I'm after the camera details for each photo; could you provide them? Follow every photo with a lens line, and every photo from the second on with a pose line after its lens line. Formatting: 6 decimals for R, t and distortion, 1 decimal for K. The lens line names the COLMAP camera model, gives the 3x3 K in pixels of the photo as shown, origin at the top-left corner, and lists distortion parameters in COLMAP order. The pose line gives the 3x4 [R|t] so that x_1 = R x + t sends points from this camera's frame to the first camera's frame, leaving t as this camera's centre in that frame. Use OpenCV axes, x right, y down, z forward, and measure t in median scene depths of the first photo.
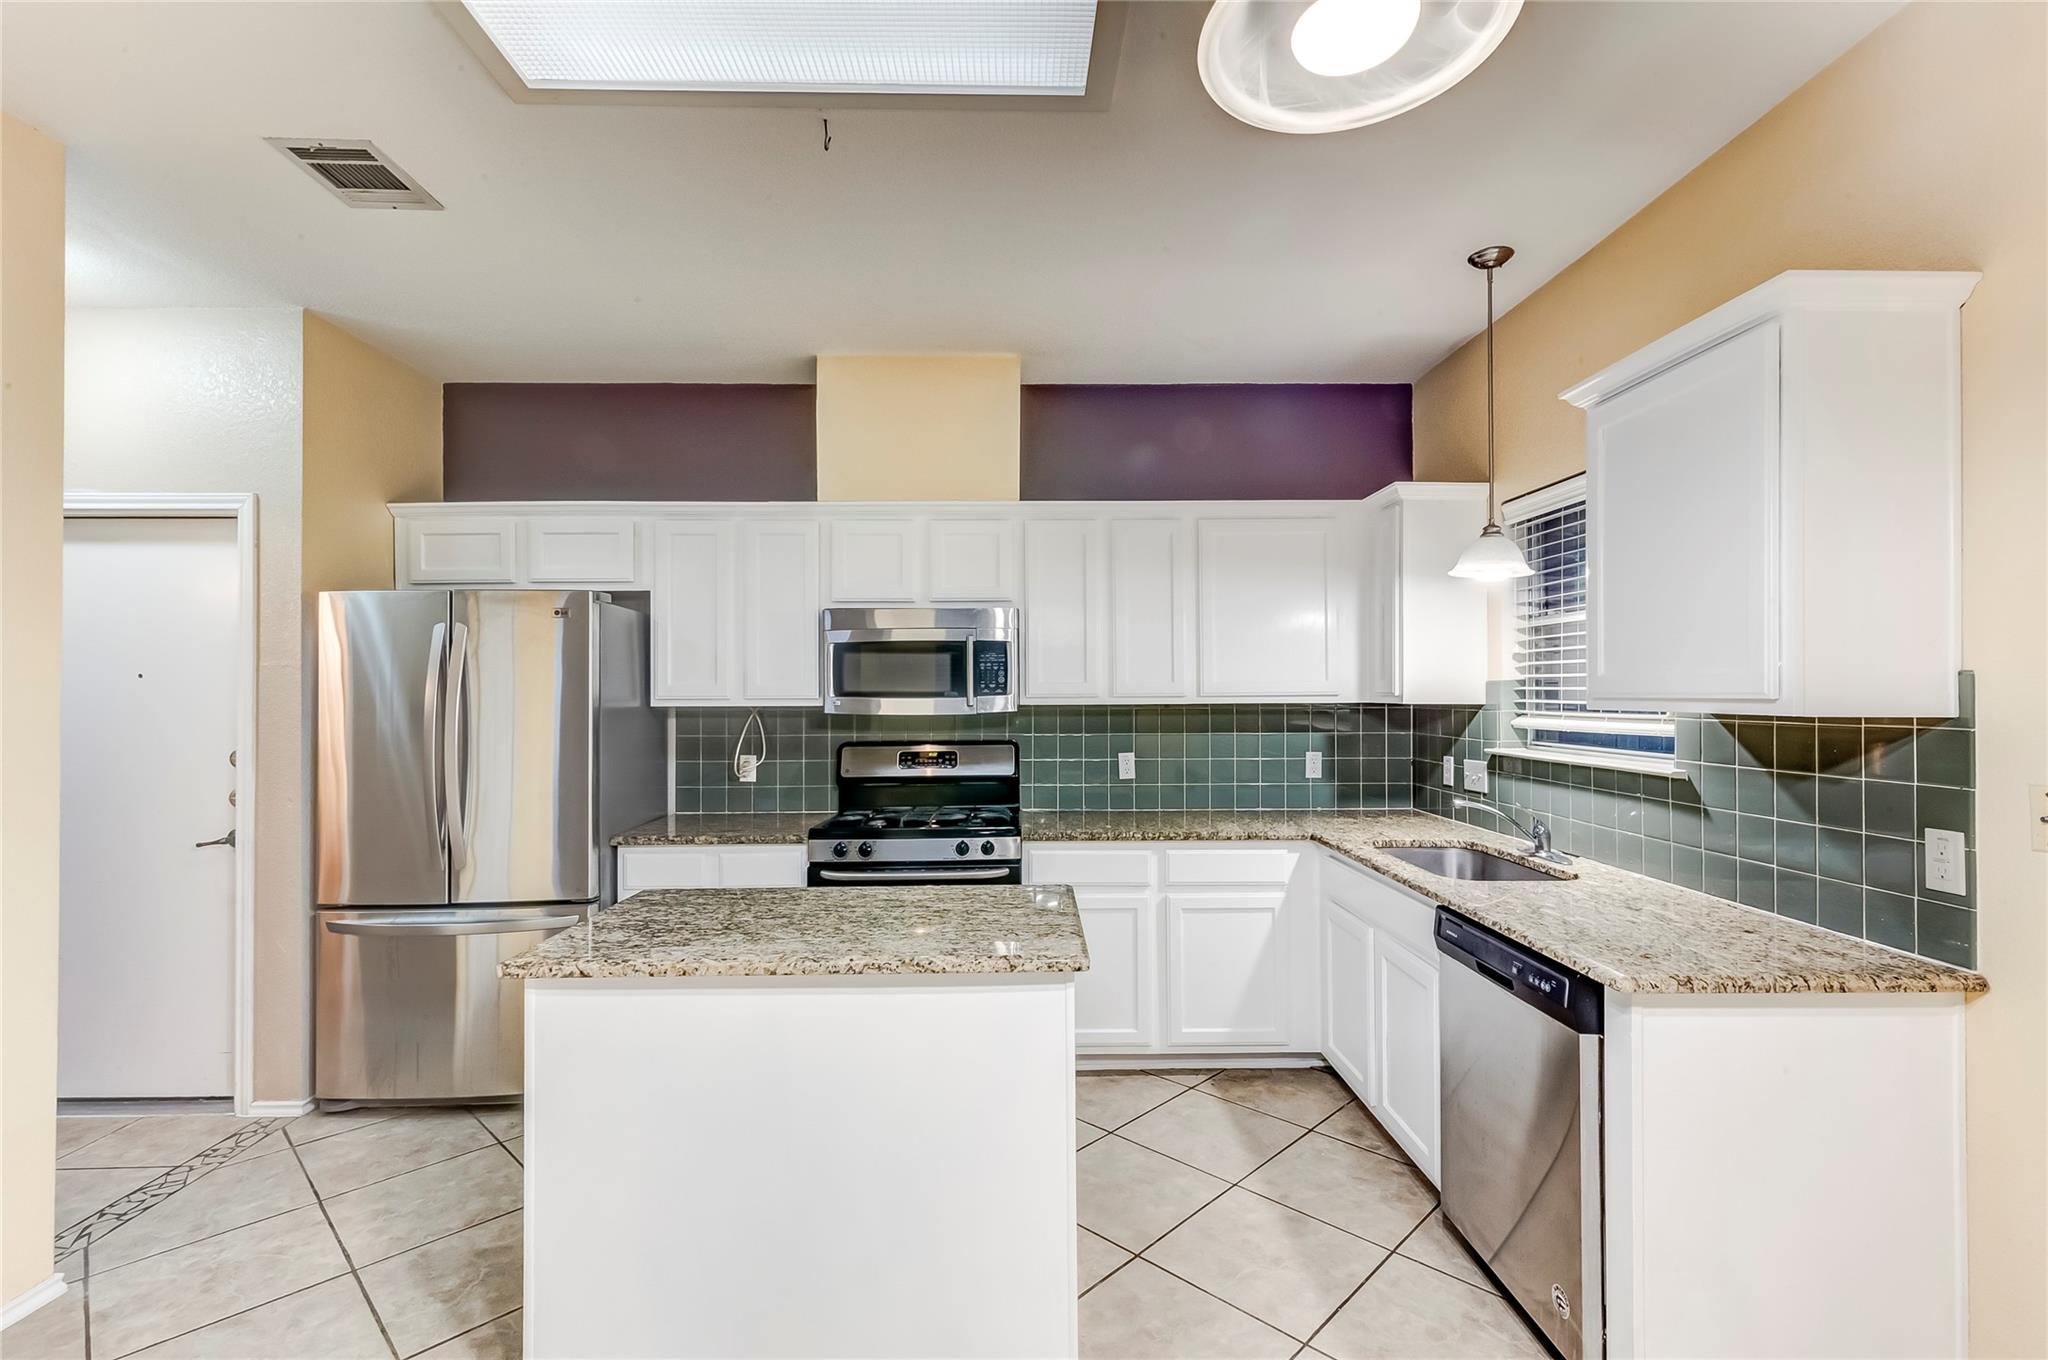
lens RADIAL K [[932.1, 0, 1032.8], [0, 932.1, 681.5], [0, 0, 1]] dist [0.003797, -0.000455]
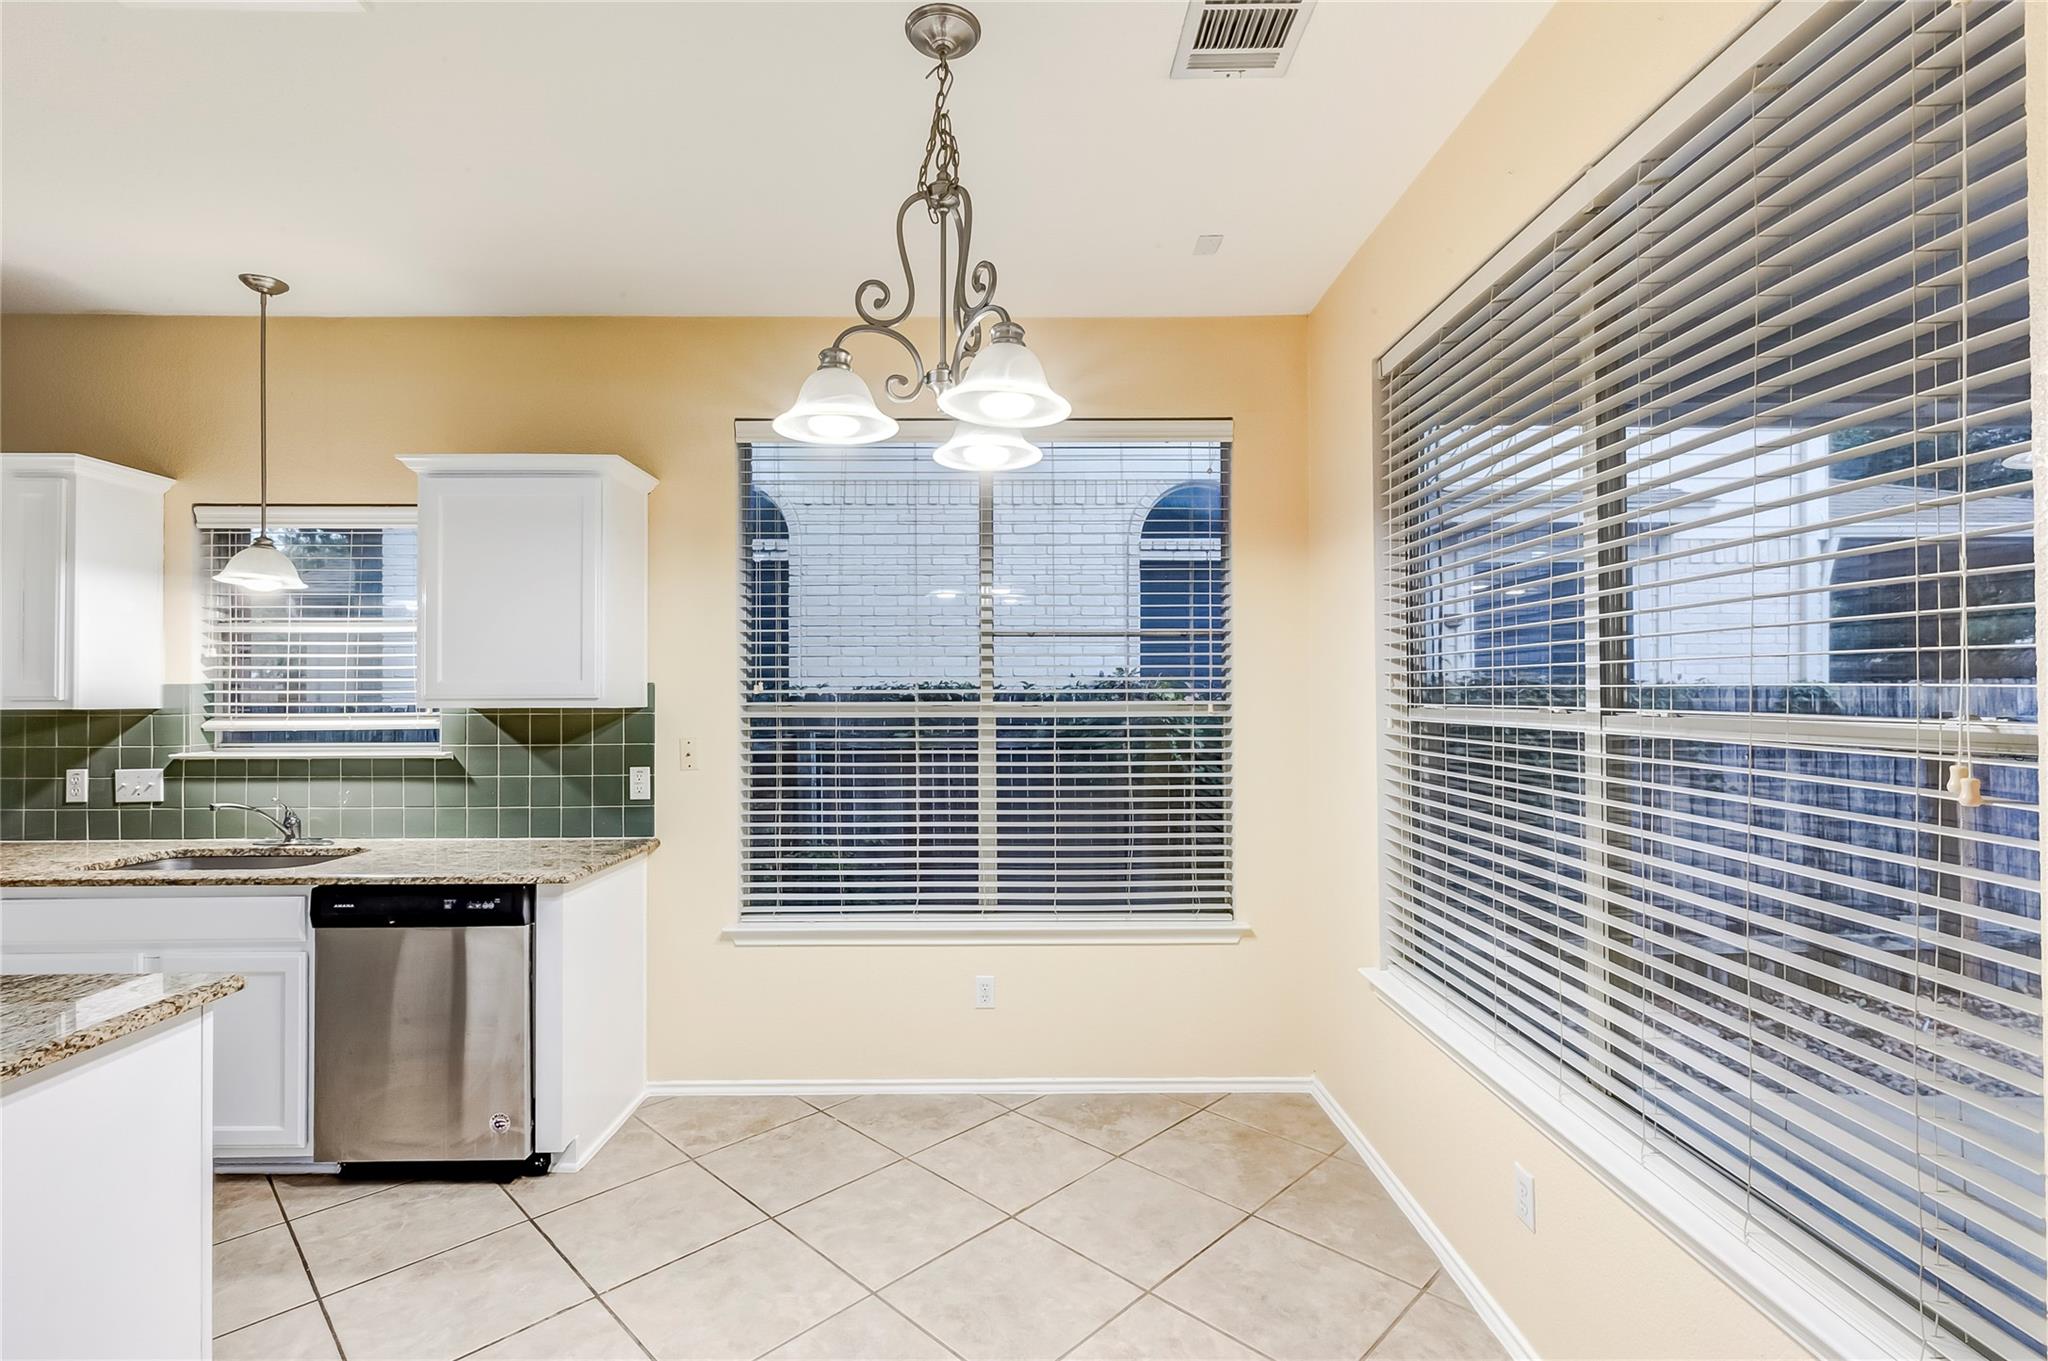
lens RADIAL K [[932.1, 0, 1015.8], [0, 932.1, 680.7], [0, 0, 1]] dist [0.003797, -0.000455]
pose [[0.022823, 0.012372, 0.999663, -0.547529], [-0.007373, 0.999898, -0.012206, 0.001411], [-0.999712, -0.007092, 0.022912, 0.122992]]
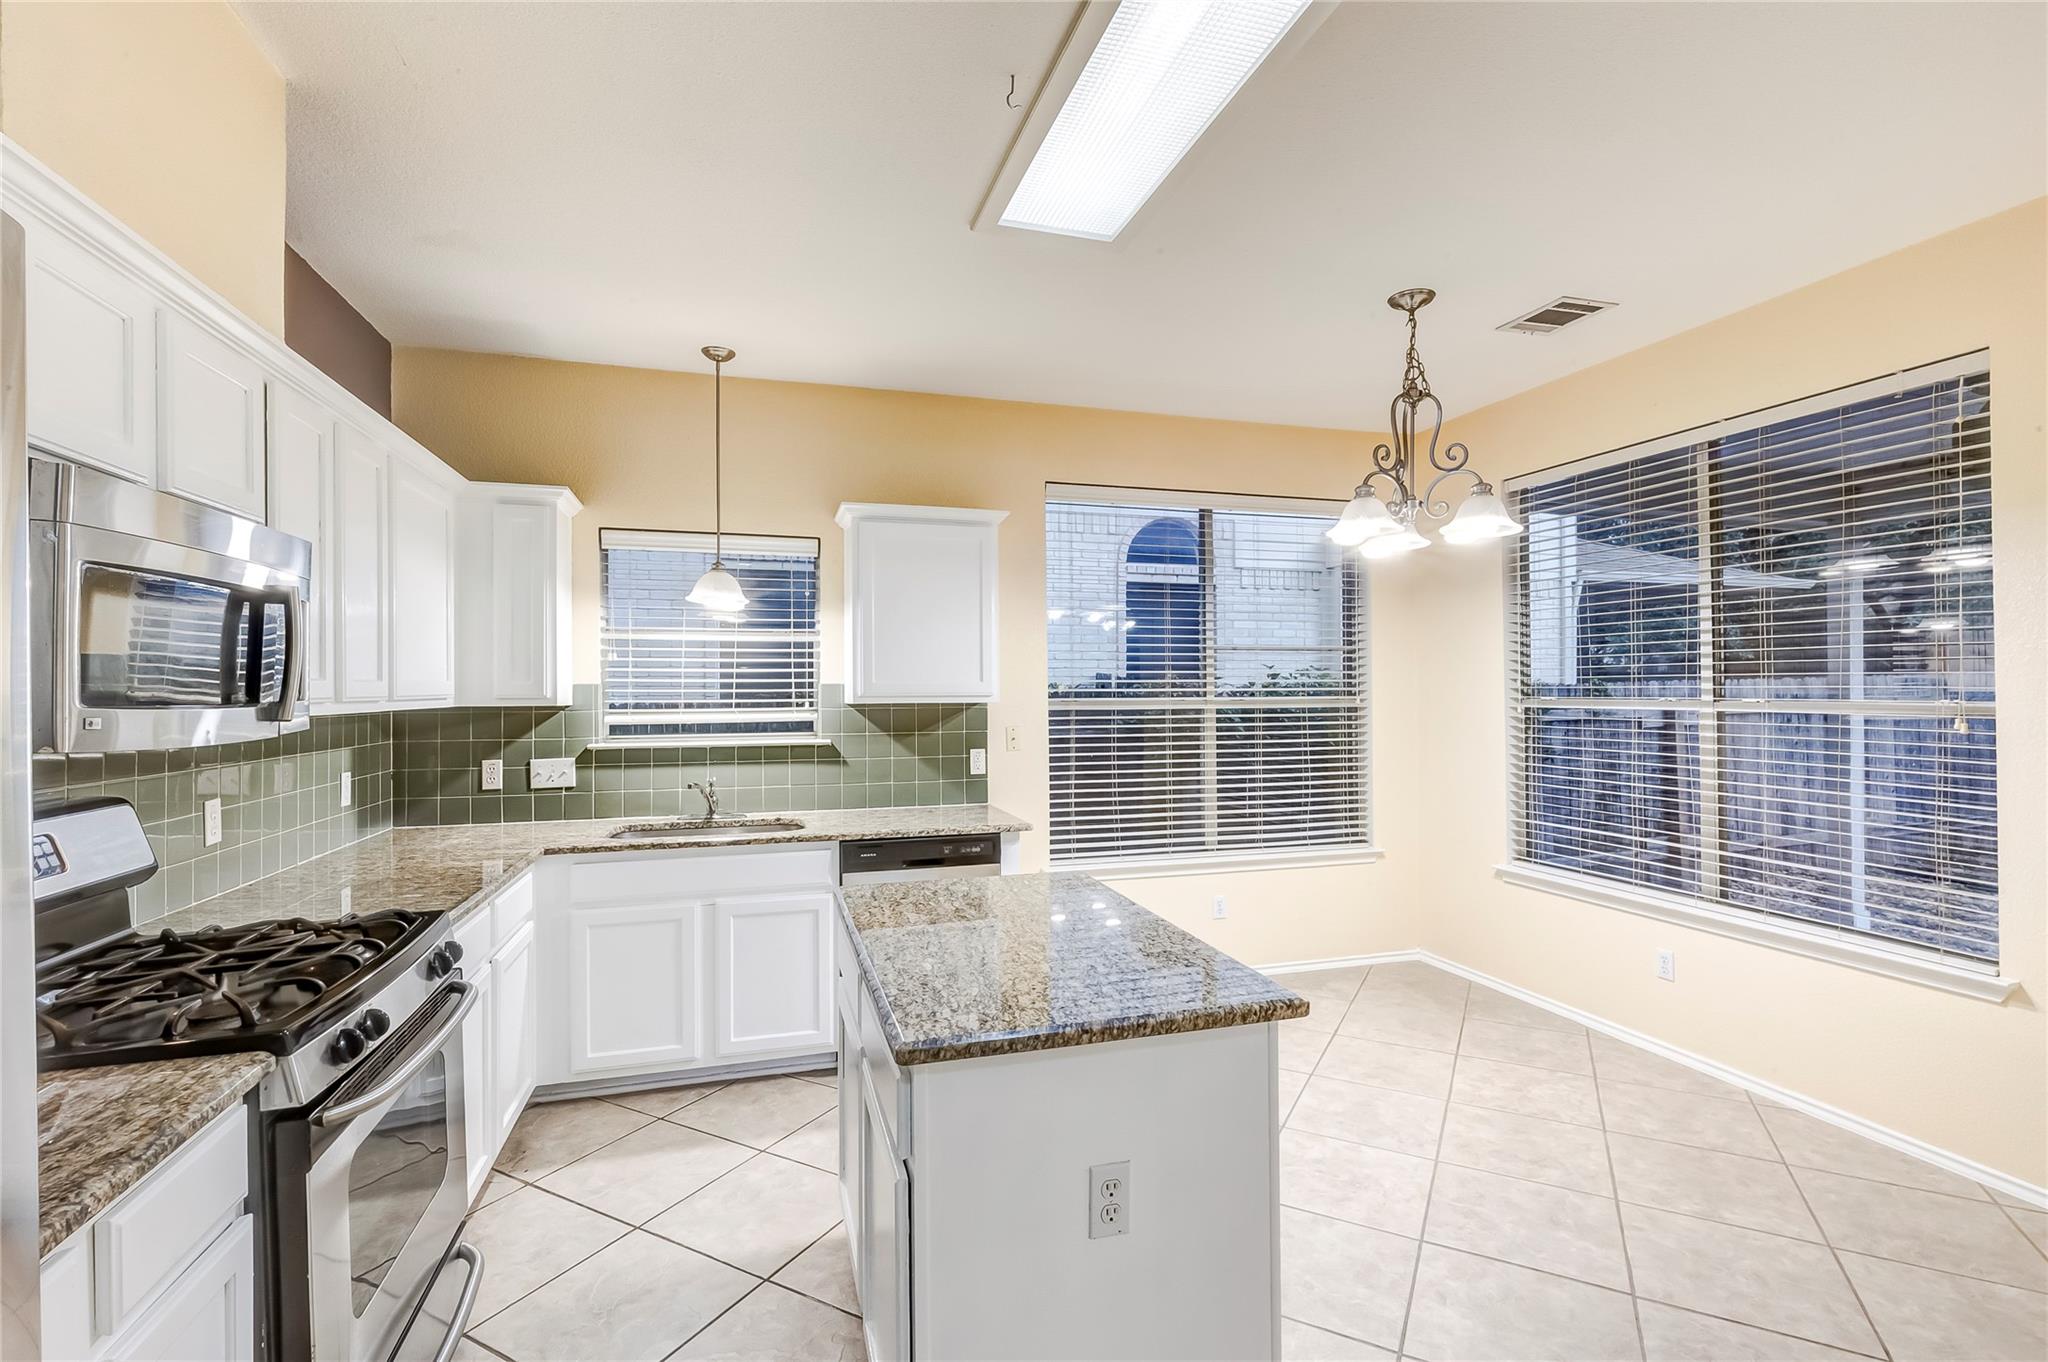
lens RADIAL K [[932.1, 0, 1005.5], [0, 932.1, 680.5], [0, 0, 1]] dist [0.003797, -0.000455]
pose [[-0.251804, 0.010447, 0.967722, -0.847838], [-0.005656, 0.999909, -0.012266, 0.006946], [-0.967762, -0.008562, -0.251722, 0.945980]]
